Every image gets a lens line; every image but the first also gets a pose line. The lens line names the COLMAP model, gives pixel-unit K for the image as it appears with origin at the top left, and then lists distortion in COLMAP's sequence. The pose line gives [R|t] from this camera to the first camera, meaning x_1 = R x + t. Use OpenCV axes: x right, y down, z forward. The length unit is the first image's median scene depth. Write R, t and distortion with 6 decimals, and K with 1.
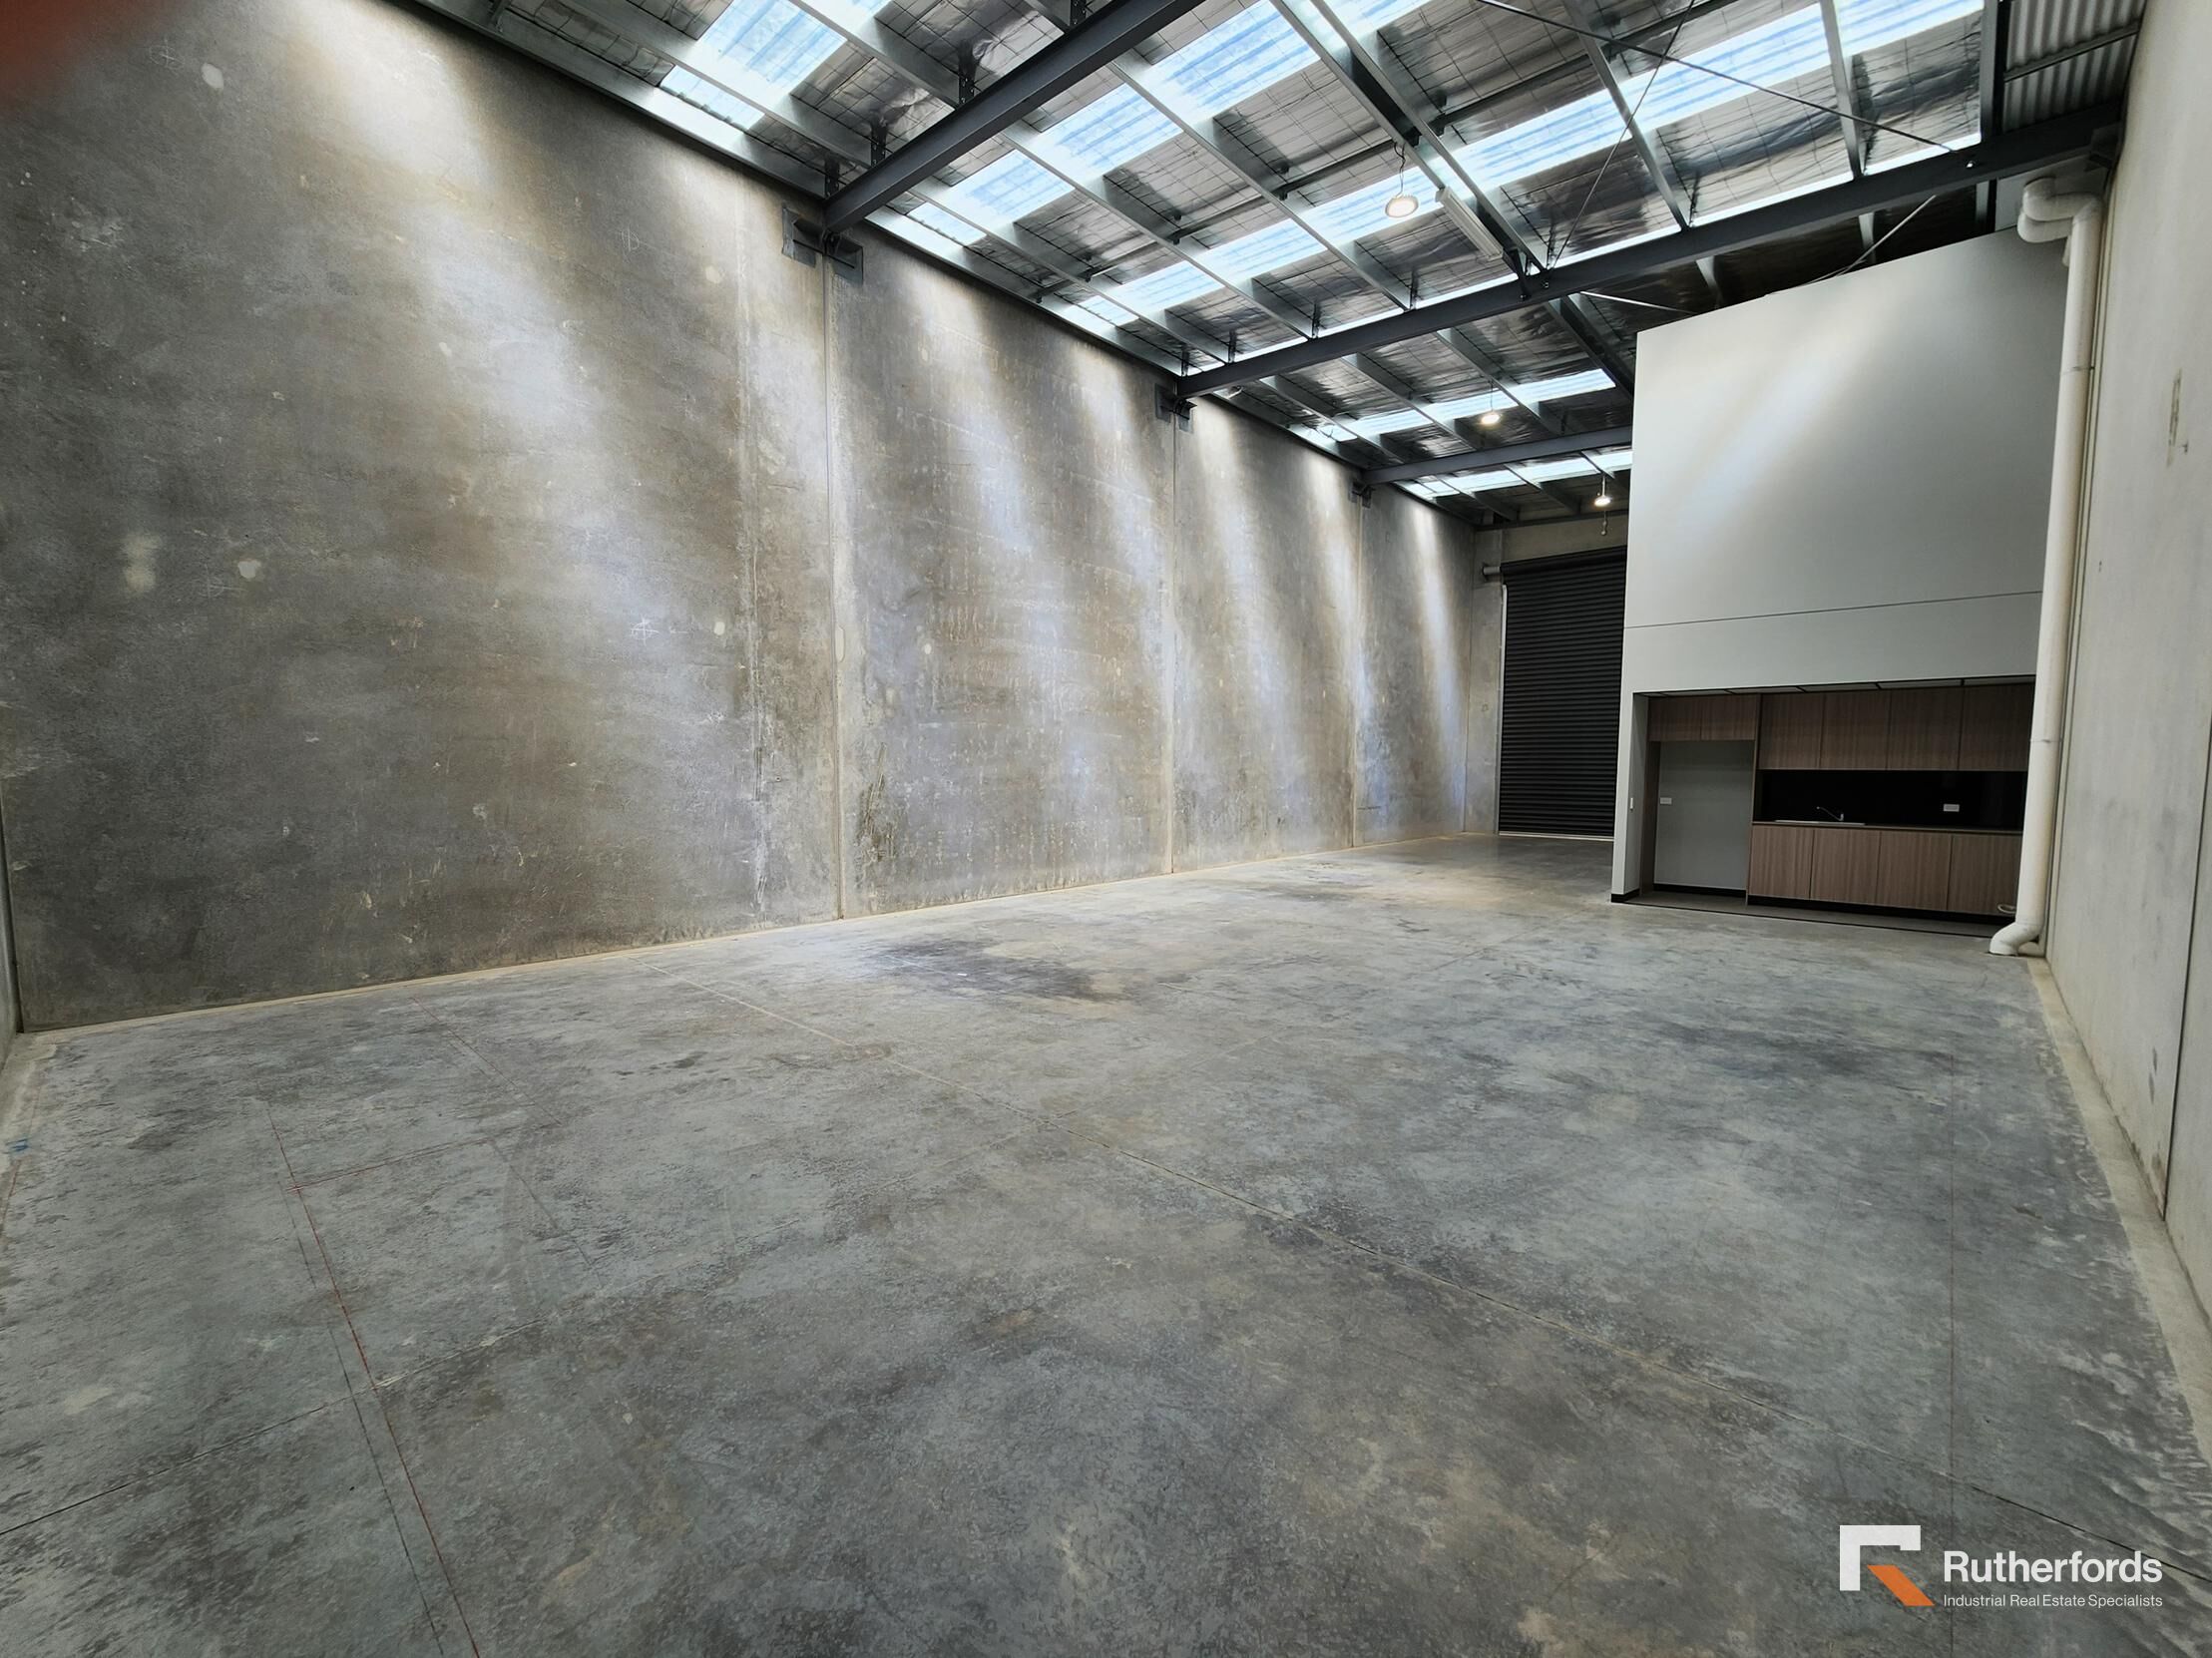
lens RADIAL K [[903.2, 0, 1117.7], [0, 903.2, 838.6], [0, 0, 1]] dist [0.000695, 0.000671]
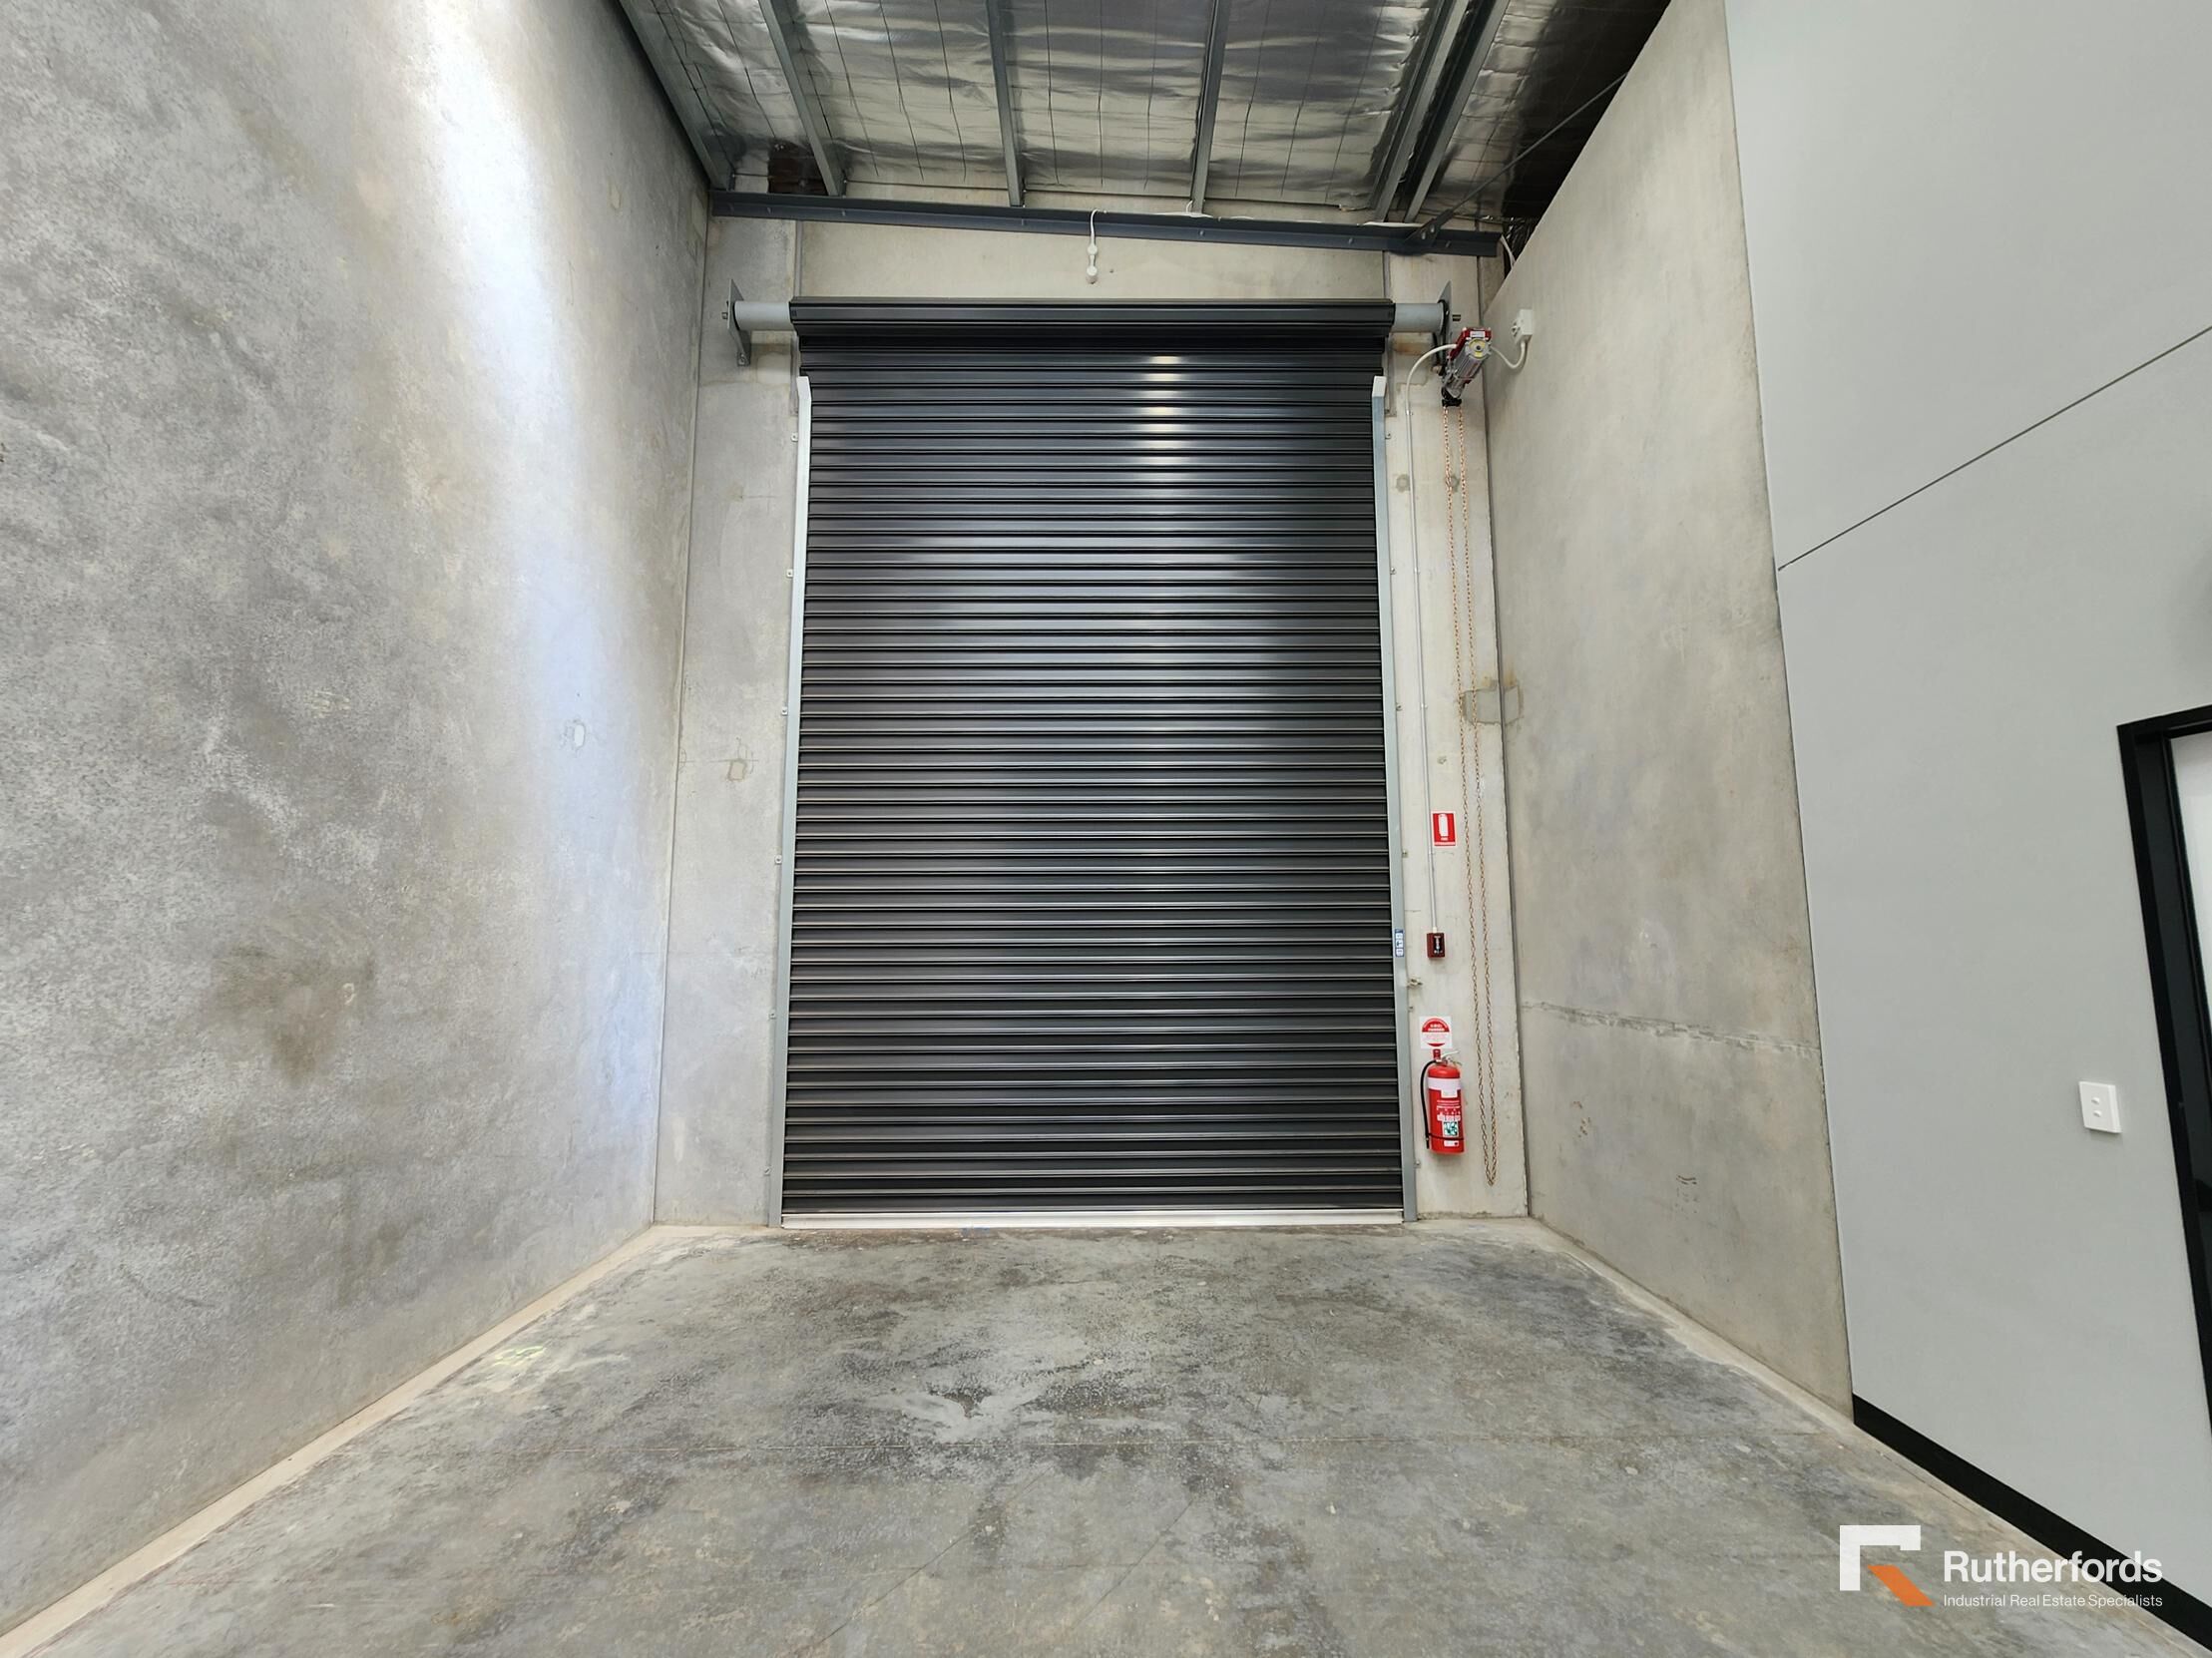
lens RADIAL K [[914.2, 0, 1109.9], [0, 914.2, 837.0], [0, 0, 1]] dist [-0.000819, 0.000043]
pose [[0.727737, 0.073963, 0.681857, 0.297965], [0.064437, 0.982398, -0.175336, -0.064730], [-0.682823, 0.171535, 0.710161, 0.720646]]
